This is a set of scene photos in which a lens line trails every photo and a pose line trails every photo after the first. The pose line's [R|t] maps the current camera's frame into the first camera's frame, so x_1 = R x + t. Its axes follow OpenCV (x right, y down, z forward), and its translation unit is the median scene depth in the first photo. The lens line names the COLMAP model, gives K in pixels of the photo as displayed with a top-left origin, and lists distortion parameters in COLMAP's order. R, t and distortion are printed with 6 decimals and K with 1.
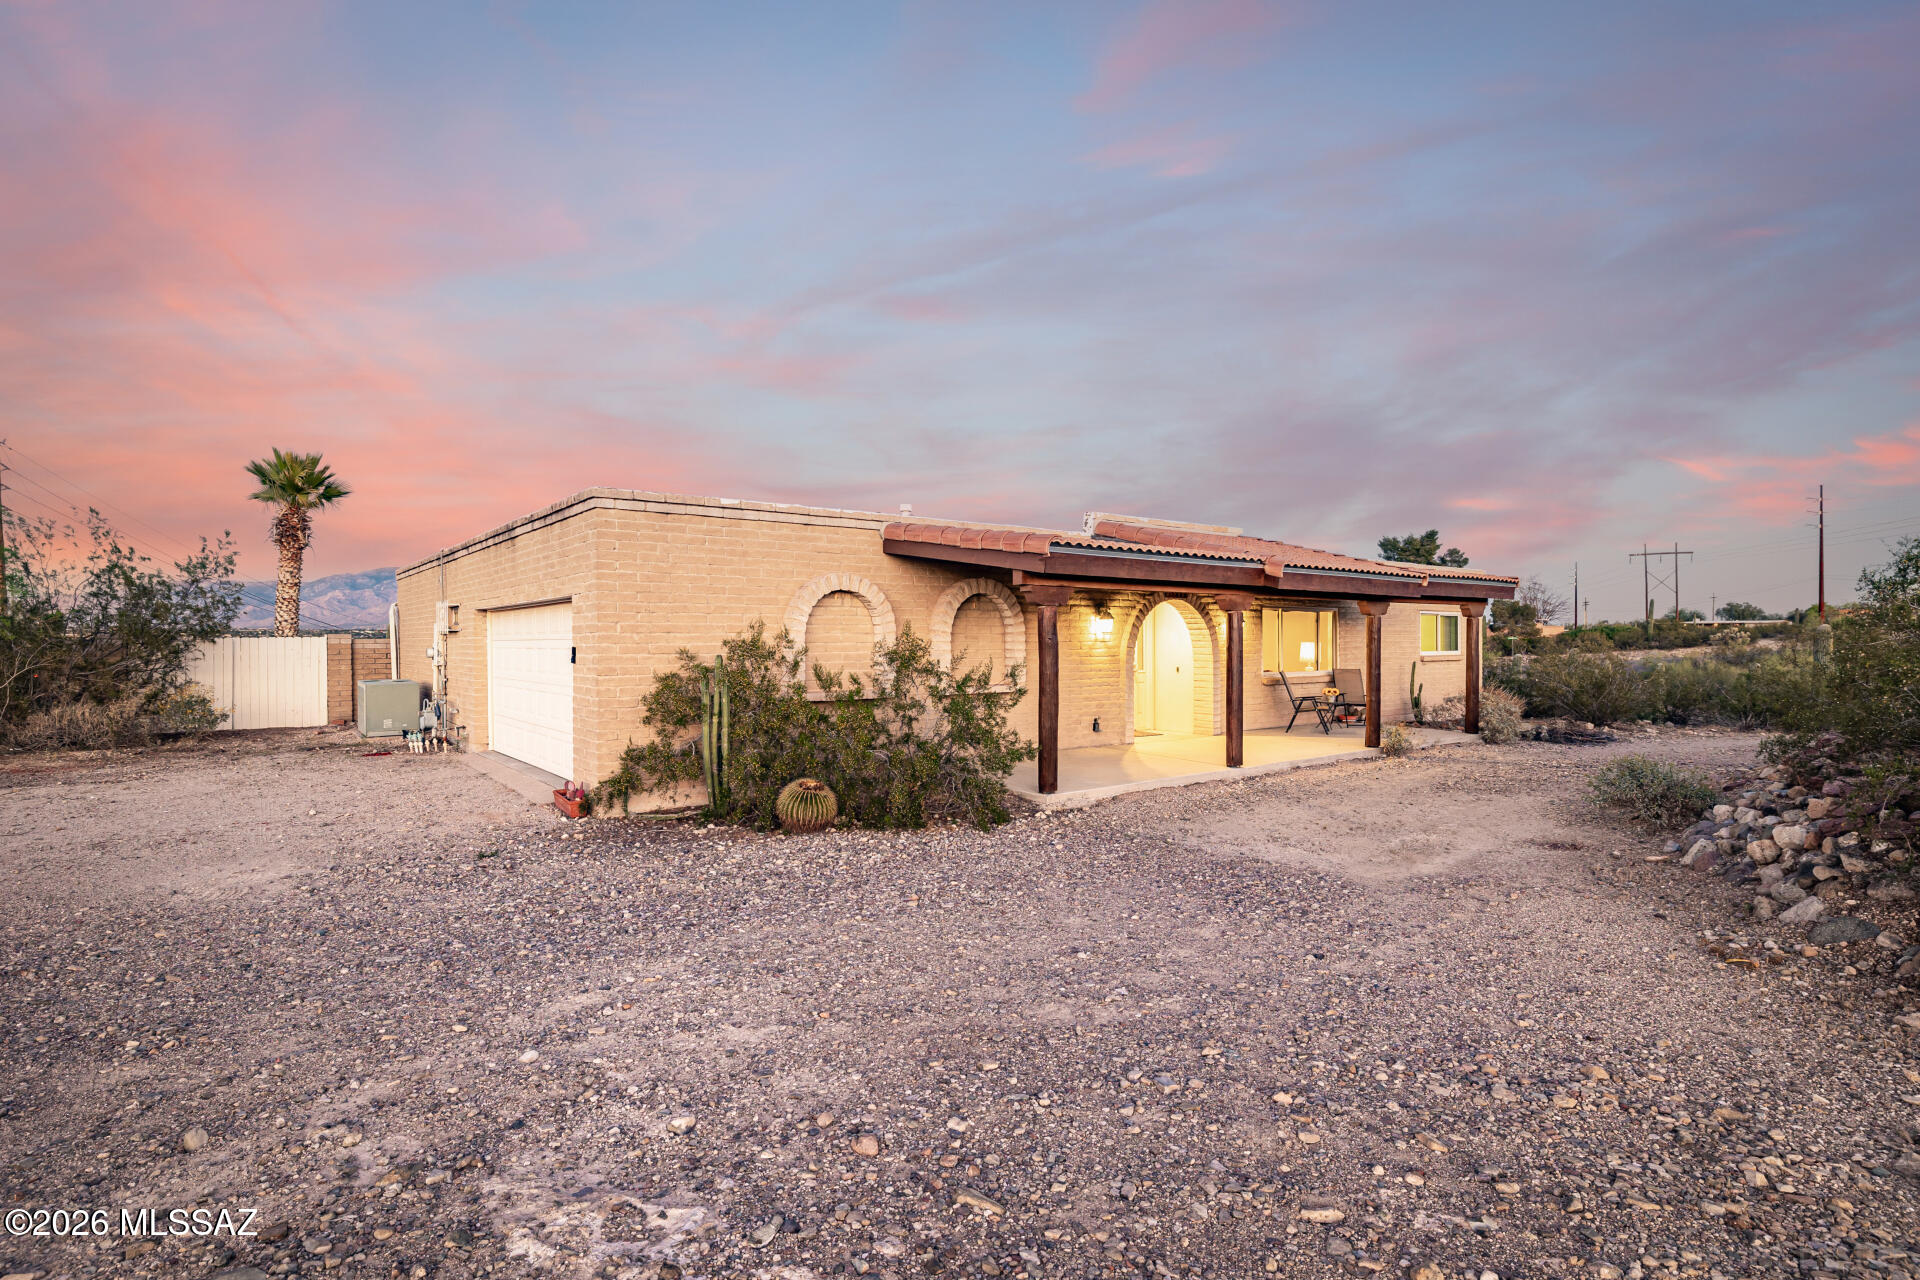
lens RADIAL K [[934.1, 0, 968.0], [0, 934.1, 647.6], [0, 0, 1]] dist [0.004454, -0.000718]
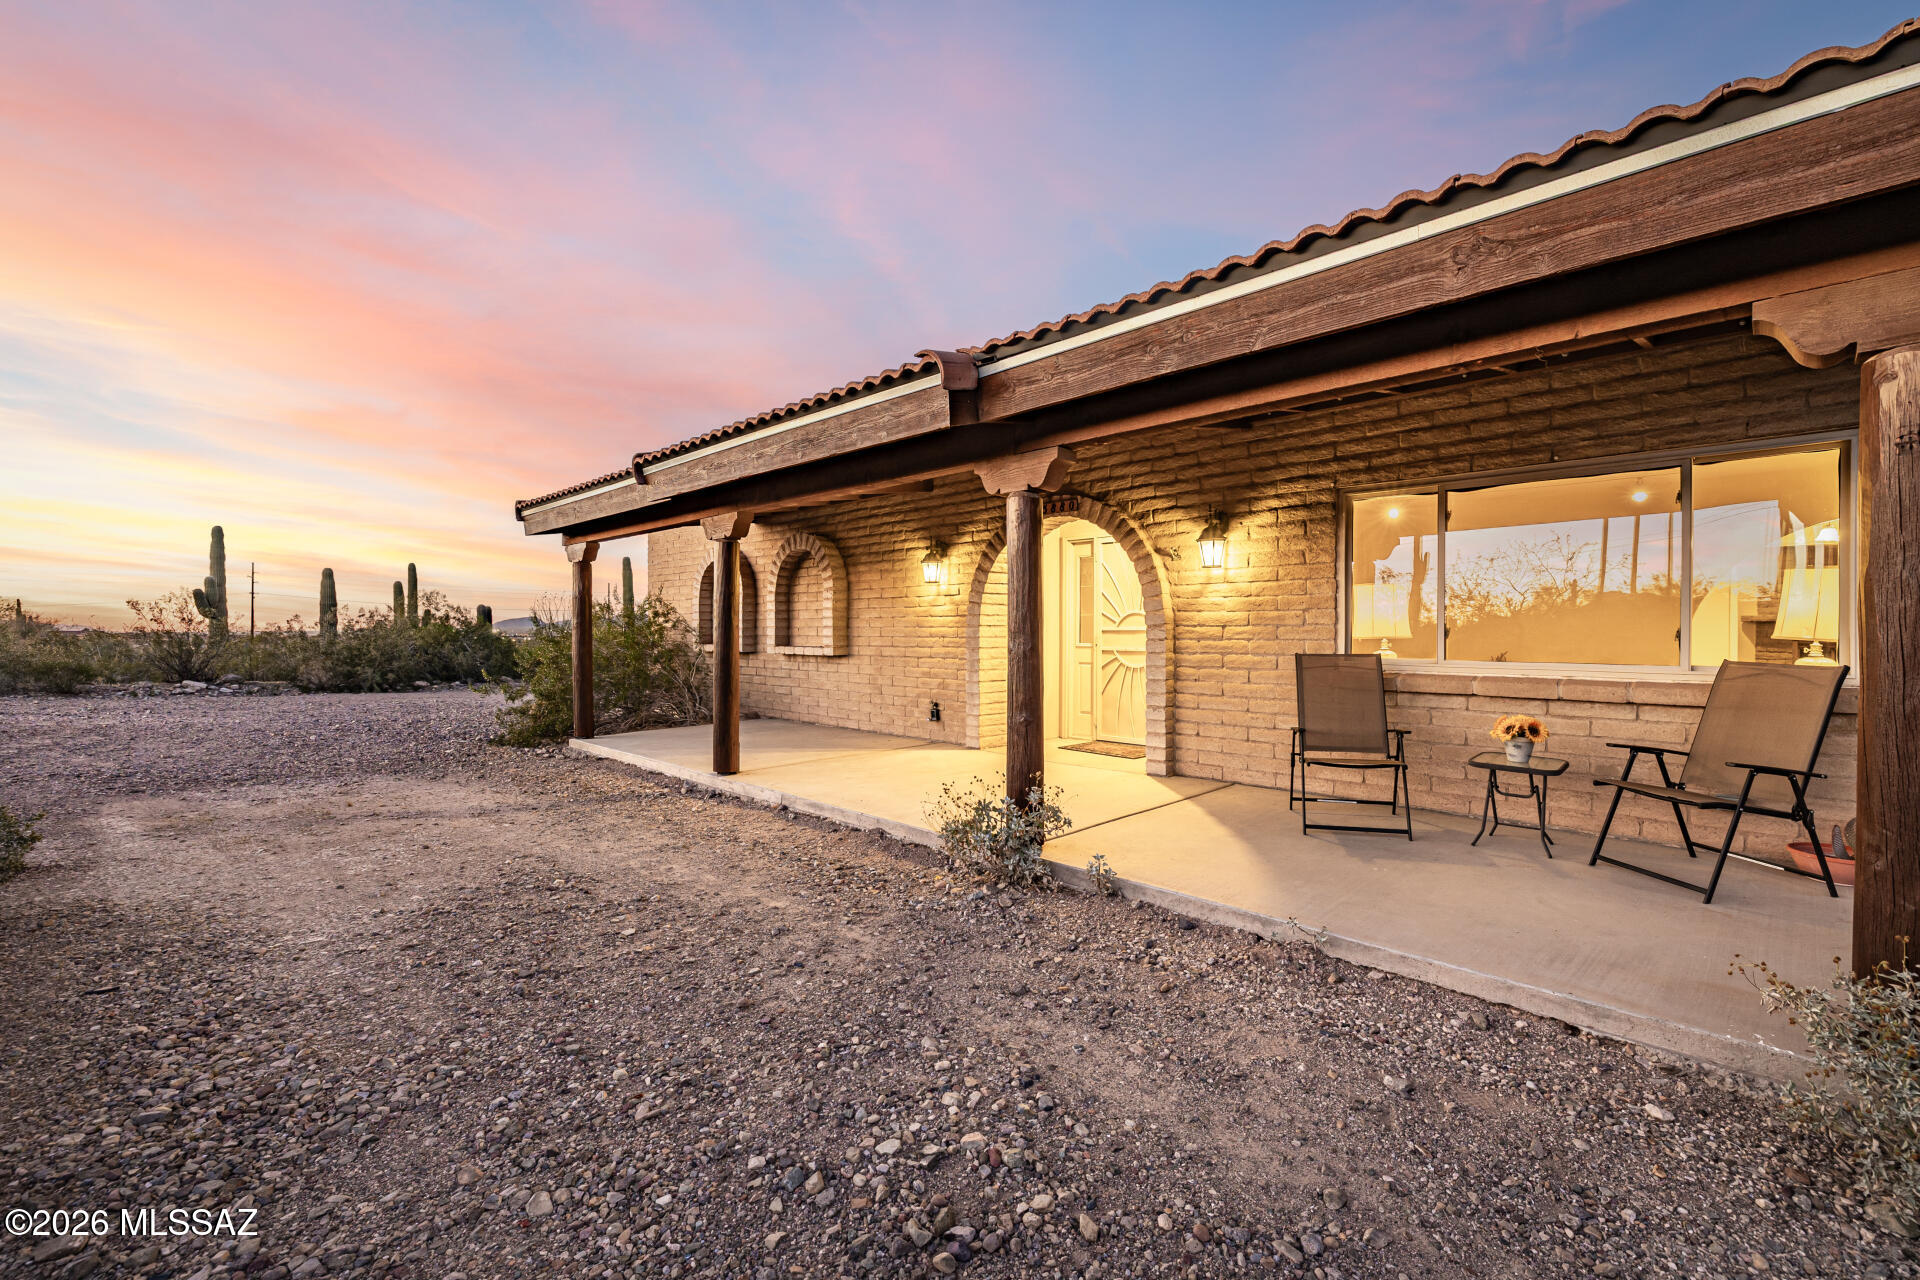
lens RADIAL K [[809.4, 0, 956.0], [0, 809.4, 638.7], [0, 0, 1]] dist [0.011152, 0.000297]
pose [[0.123663, 0.008995, -0.992284, 0.626955], [-0.011476, 0.999905, 0.007634, 0.018038], [0.992258, 0.010444, 0.123754, 0.778821]]
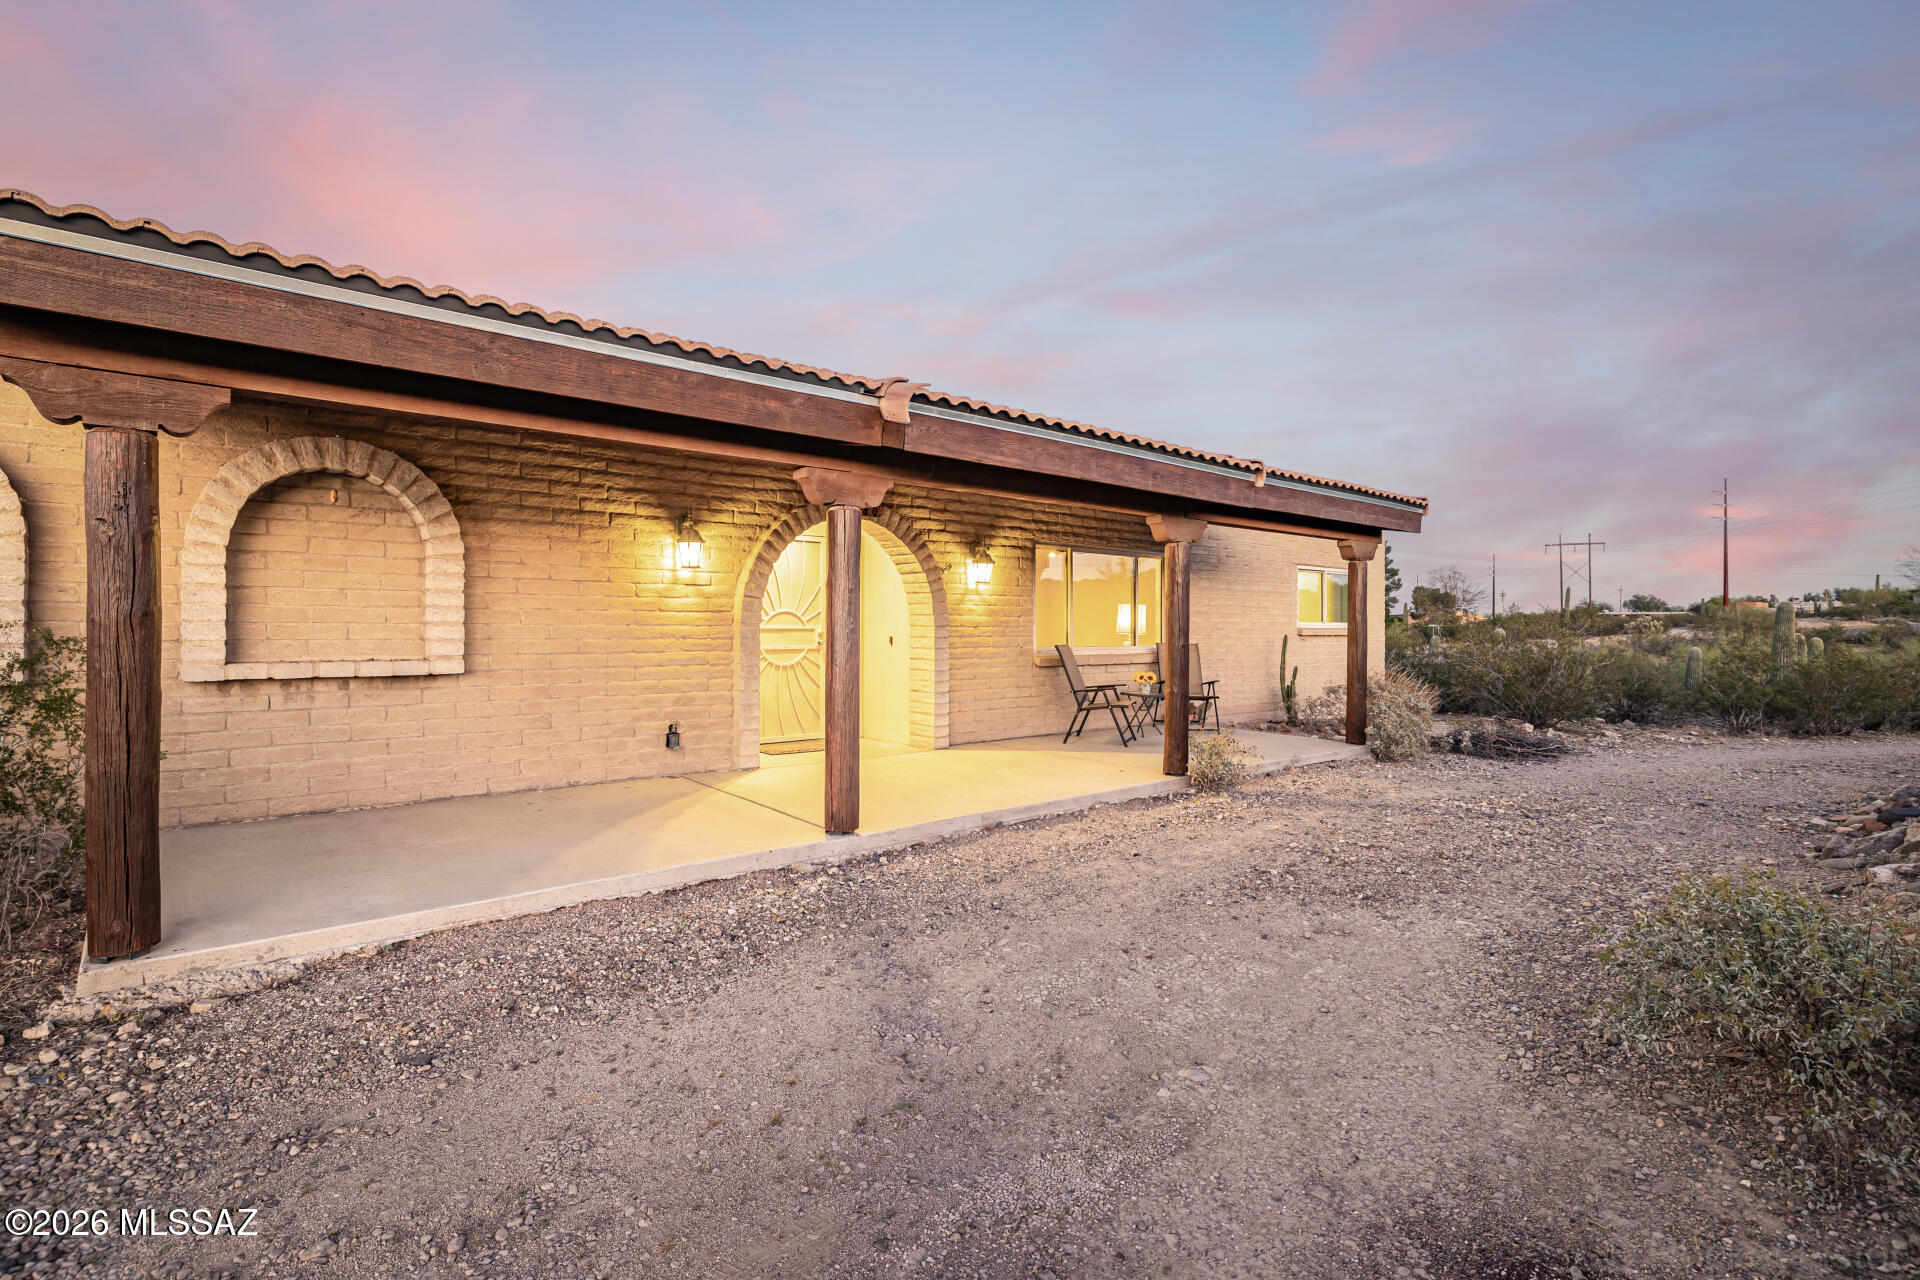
lens RADIAL K [[934.1, 0, 948.4], [0, 934.1, 634.8], [0, 0, 1]] dist [0.004454, -0.000718]
pose [[0.998799, 0.006210, 0.048591, 0.225460], [-0.006288, 0.999979, 0.001452, 0.017922], [-0.048581, -0.001756, 0.998818, 0.370085]]
